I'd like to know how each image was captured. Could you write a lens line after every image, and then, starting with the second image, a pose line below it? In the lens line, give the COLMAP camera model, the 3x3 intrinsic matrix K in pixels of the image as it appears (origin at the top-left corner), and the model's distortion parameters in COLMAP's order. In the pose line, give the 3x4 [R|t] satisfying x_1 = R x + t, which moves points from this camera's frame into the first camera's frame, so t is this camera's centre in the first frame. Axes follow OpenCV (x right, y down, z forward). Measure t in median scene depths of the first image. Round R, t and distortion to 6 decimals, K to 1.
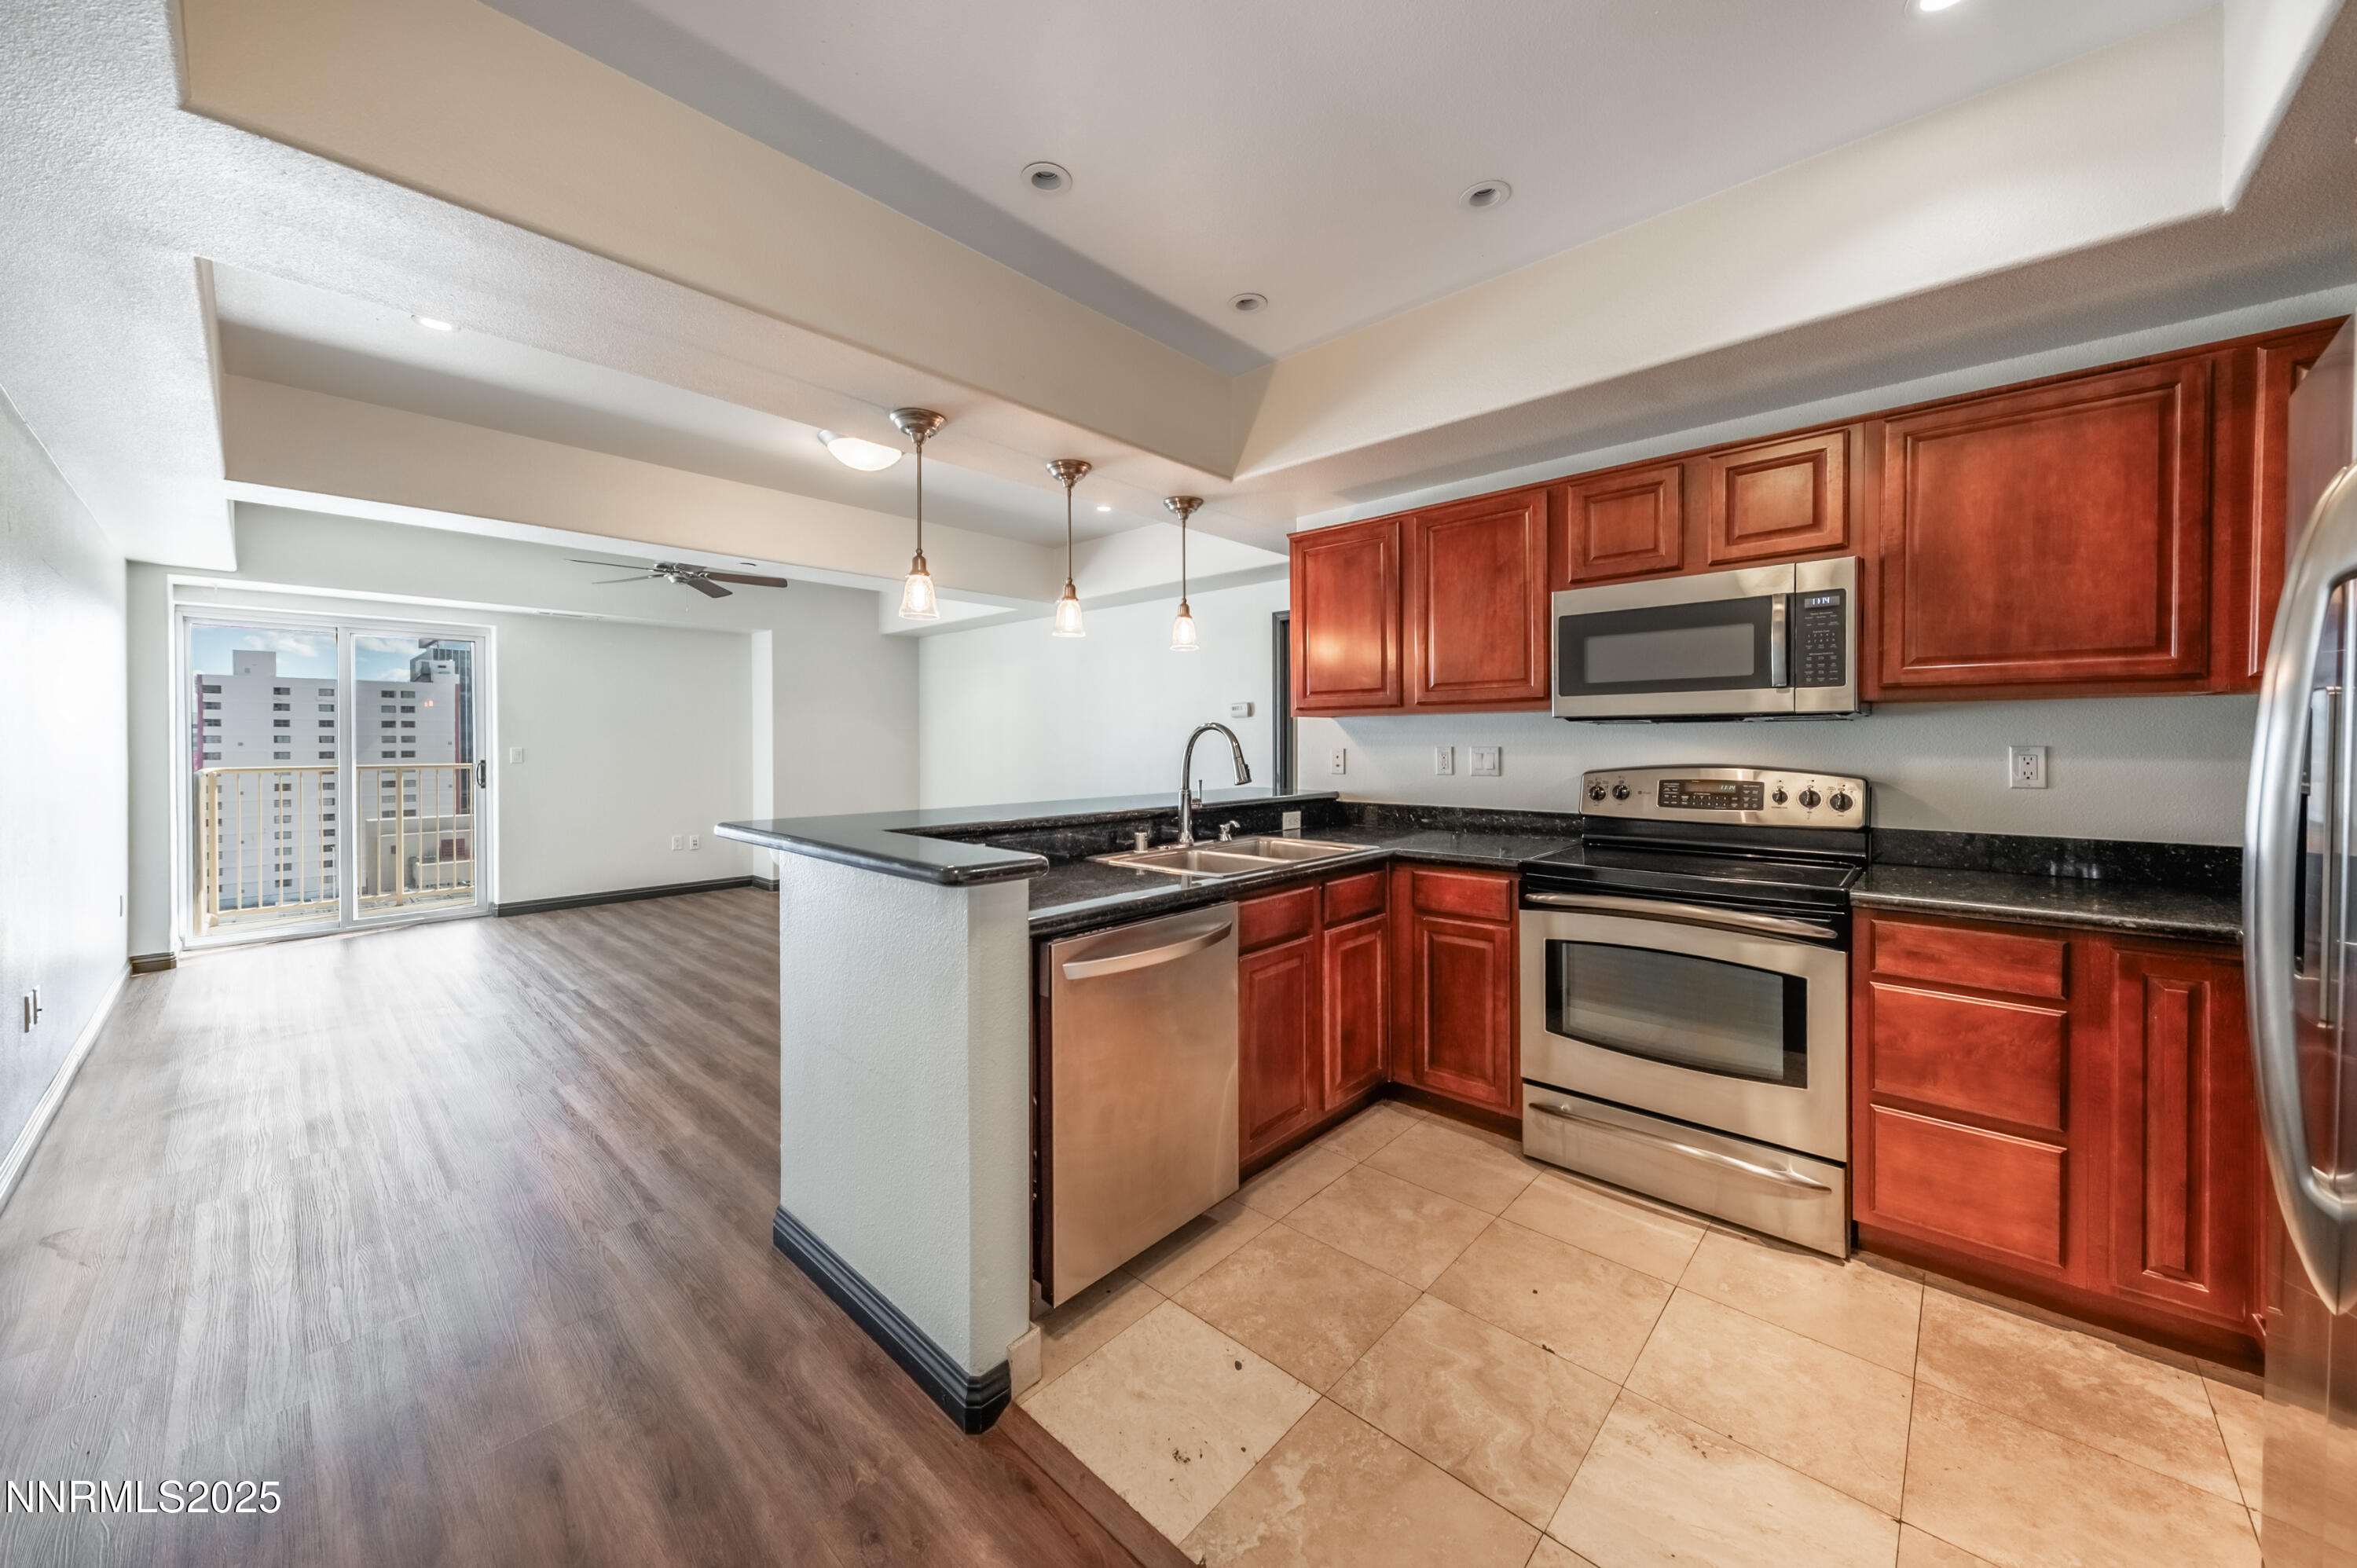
lens RADIAL K [[827.4, 0, 1200.8], [0, 827.4, 747.1], [0, 0, 1]] dist [0.002281, -0.000353]
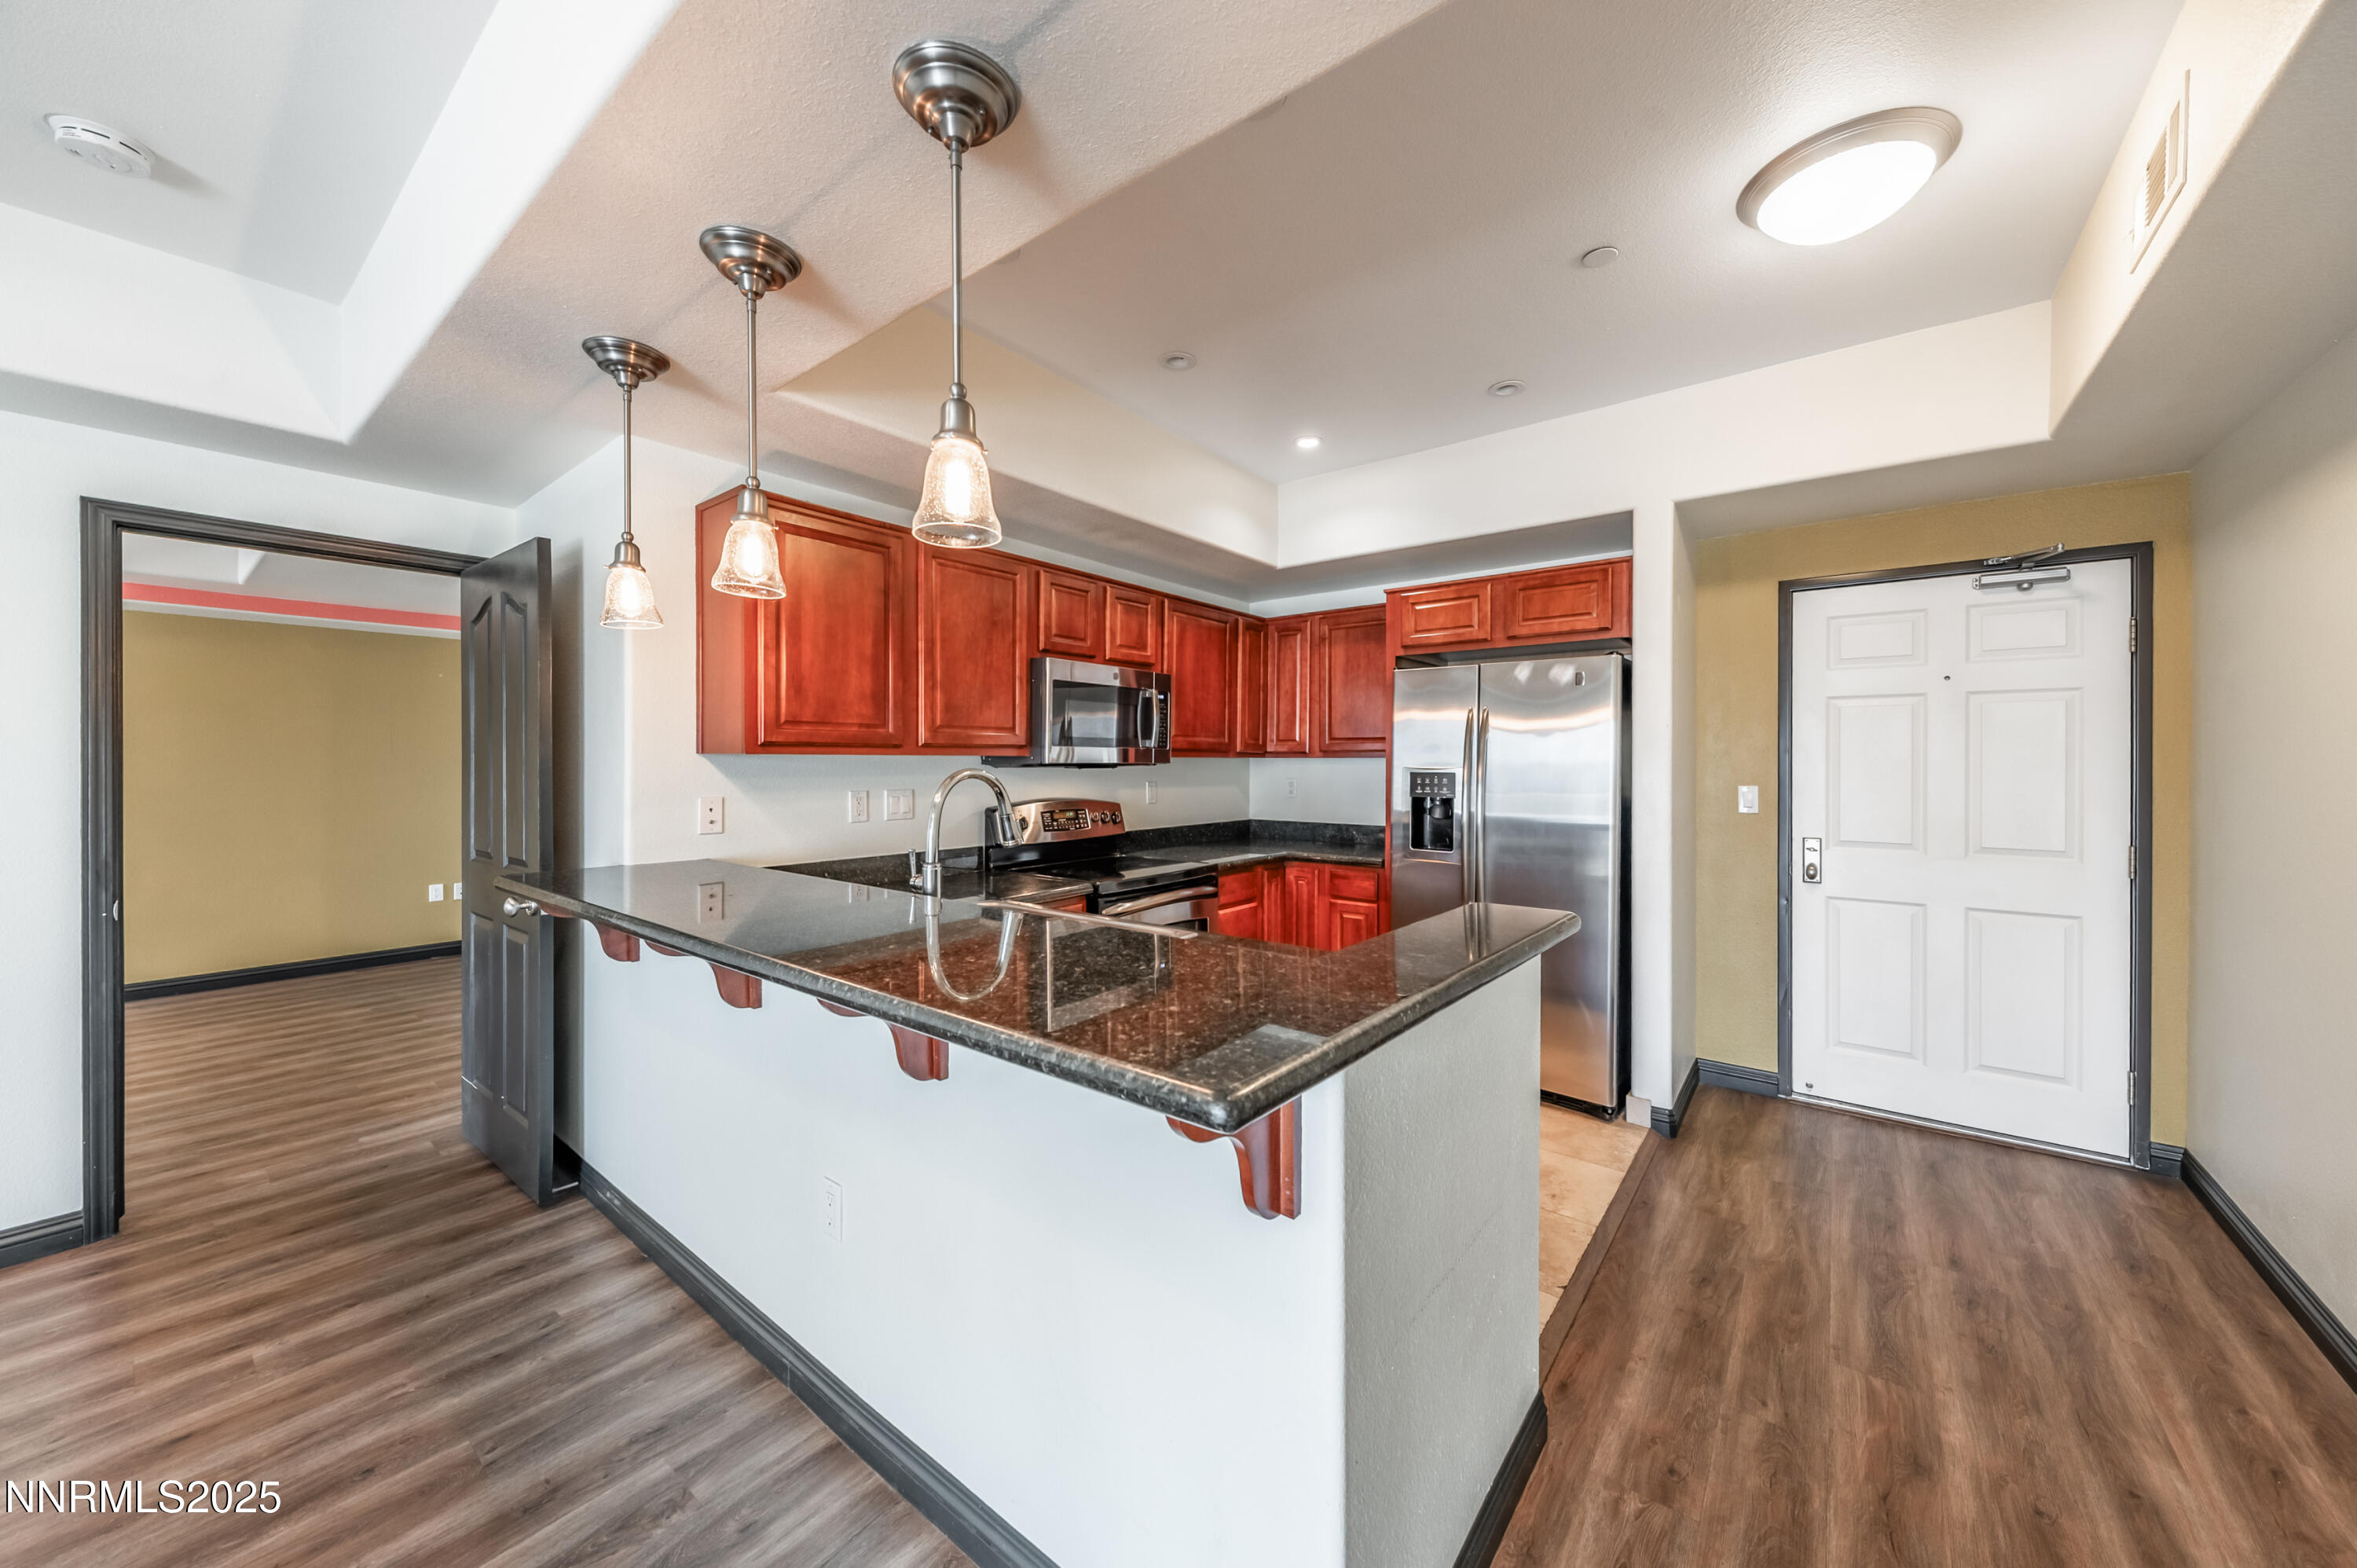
lens RADIAL K [[846.4, 0, 1175.4], [0, 846.4, 764.6], [0, 0, 1]] dist [0.001431, -0.000064]
pose [[-0.053436, -0.004451, 0.998561, -0.752926], [0.009324, 0.999944, 0.004956, -0.033849], [-0.998528, 0.009576, -0.053392, 0.851067]]
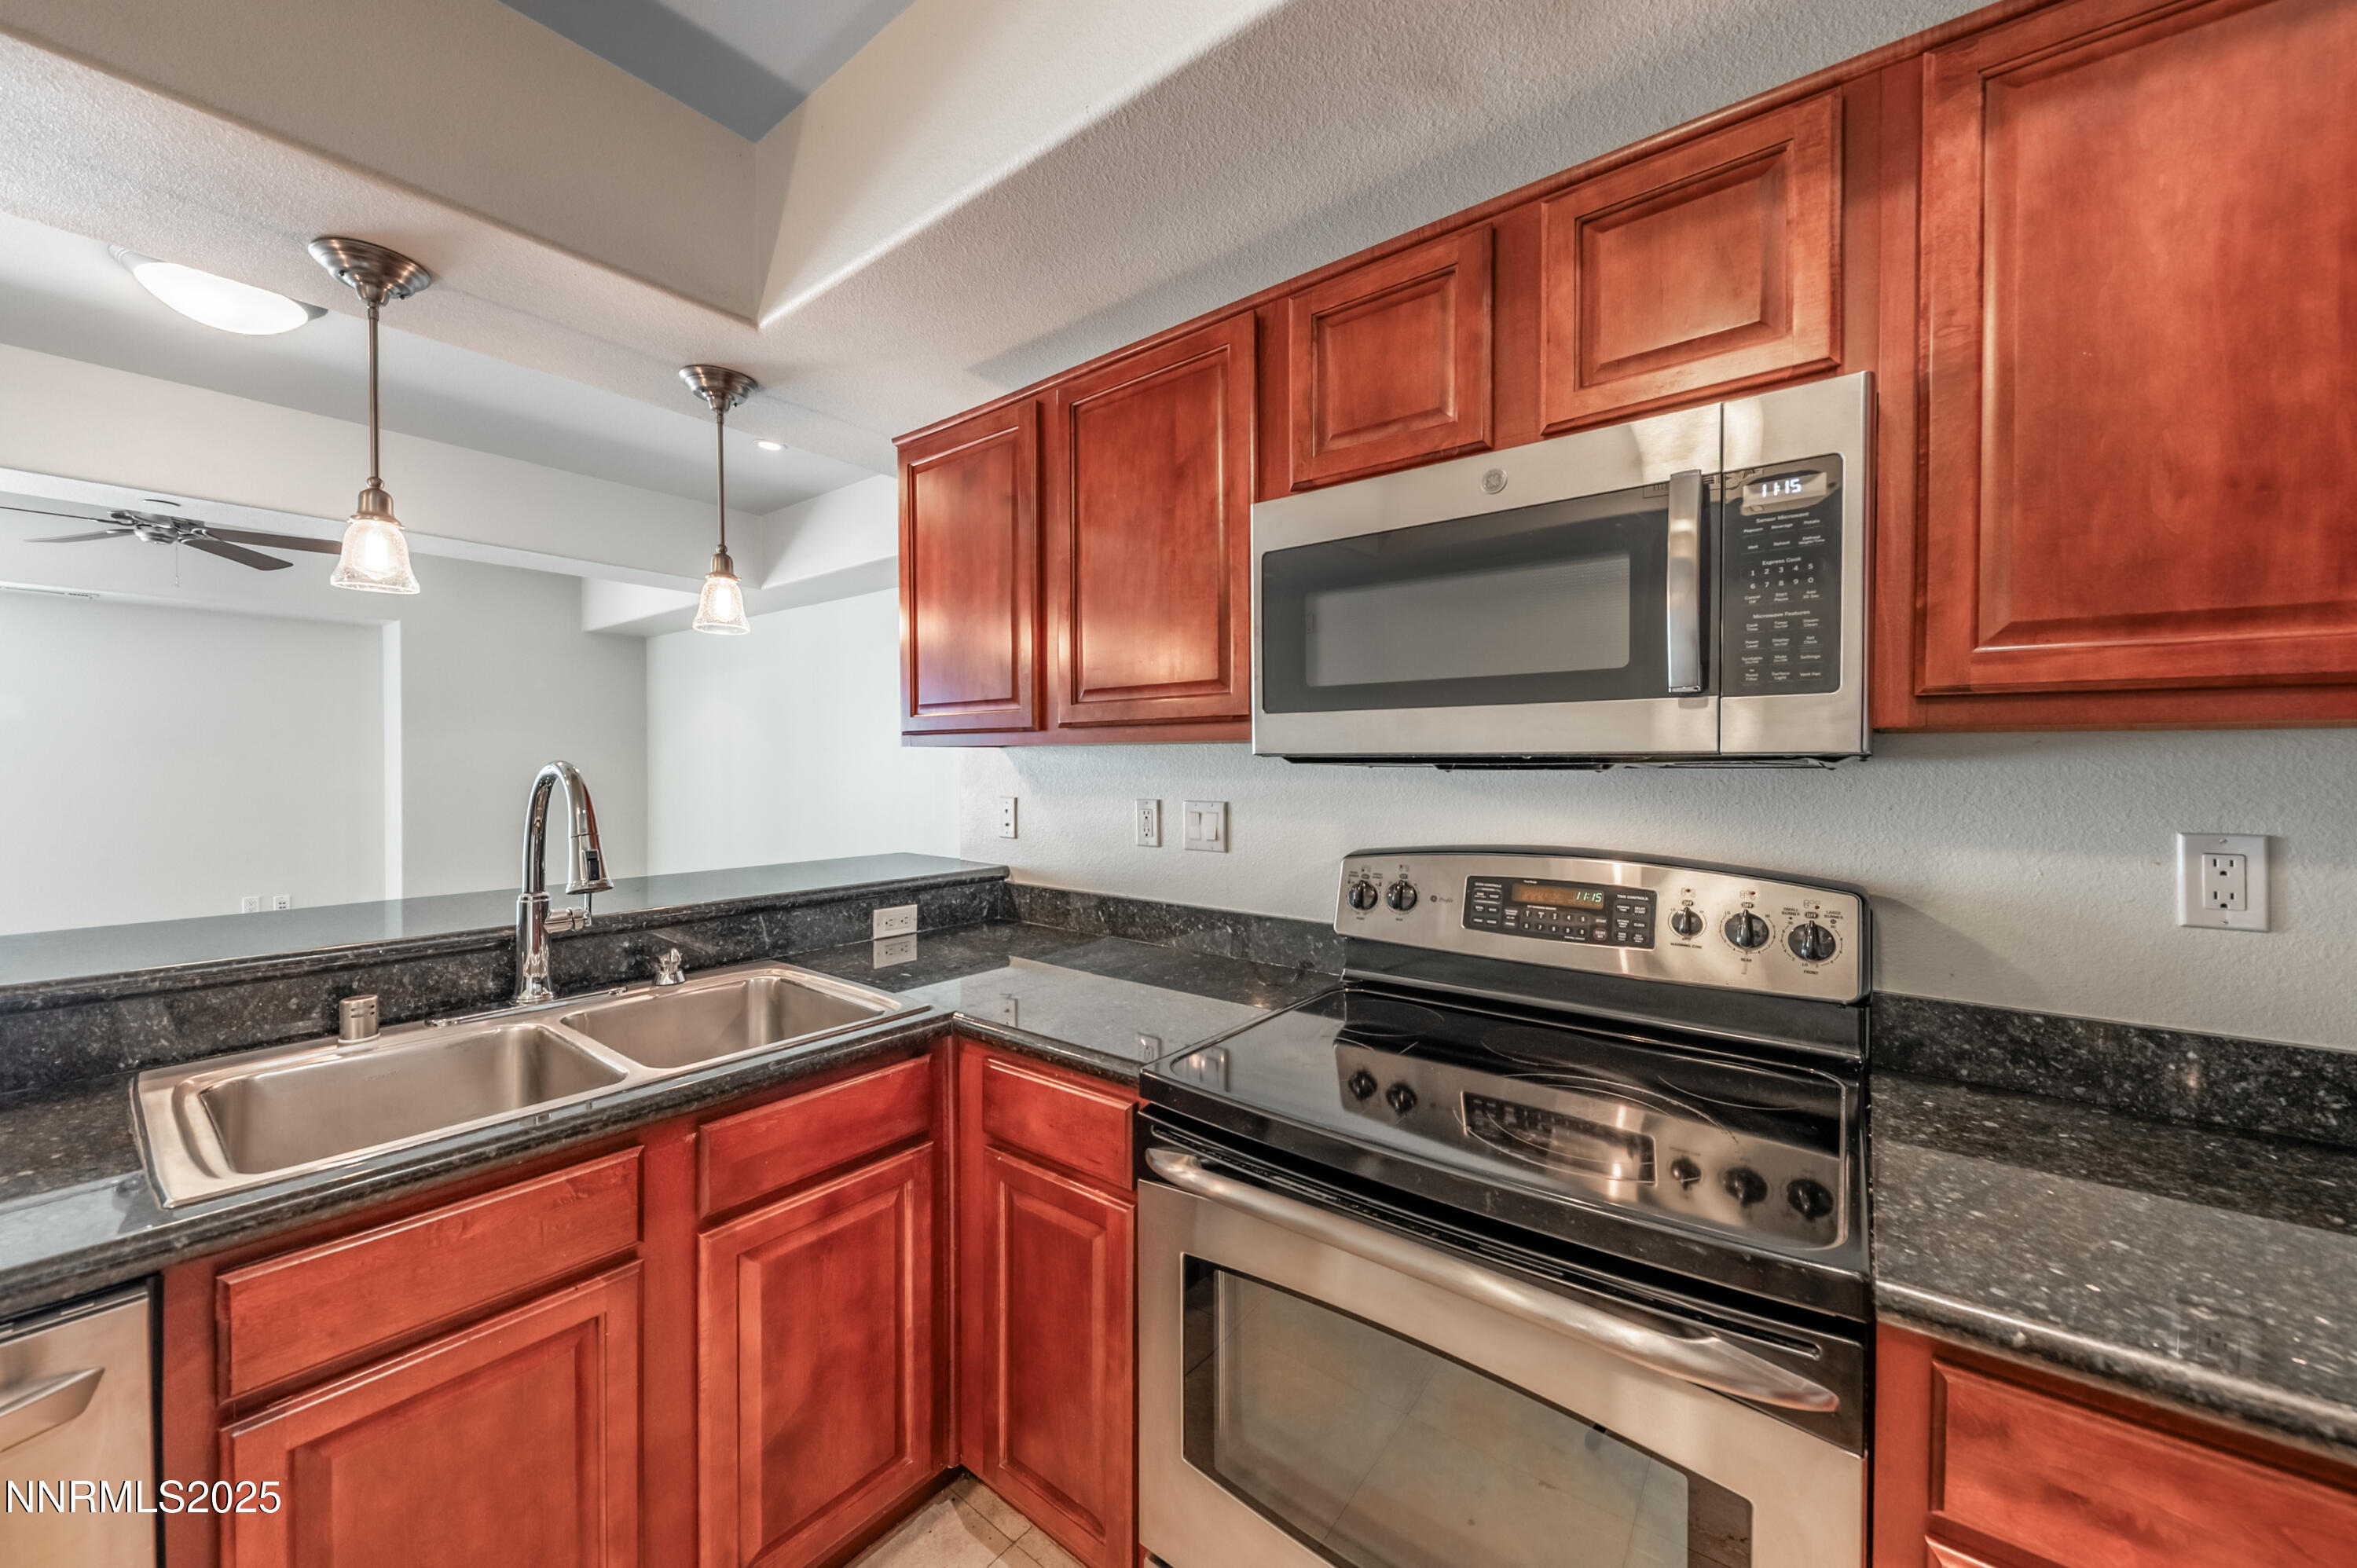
lens RADIAL K [[846.4, 0, 1175.4], [0, 846.4, 764.6], [0, 0, 1]] dist [0.001431, -0.000064]
pose [[0.998376, 0.006106, 0.056647, 0.349400], [-0.005836, 0.999971, -0.004928, -0.027839], [-0.056675, 0.004589, 0.998382, 0.491025]]
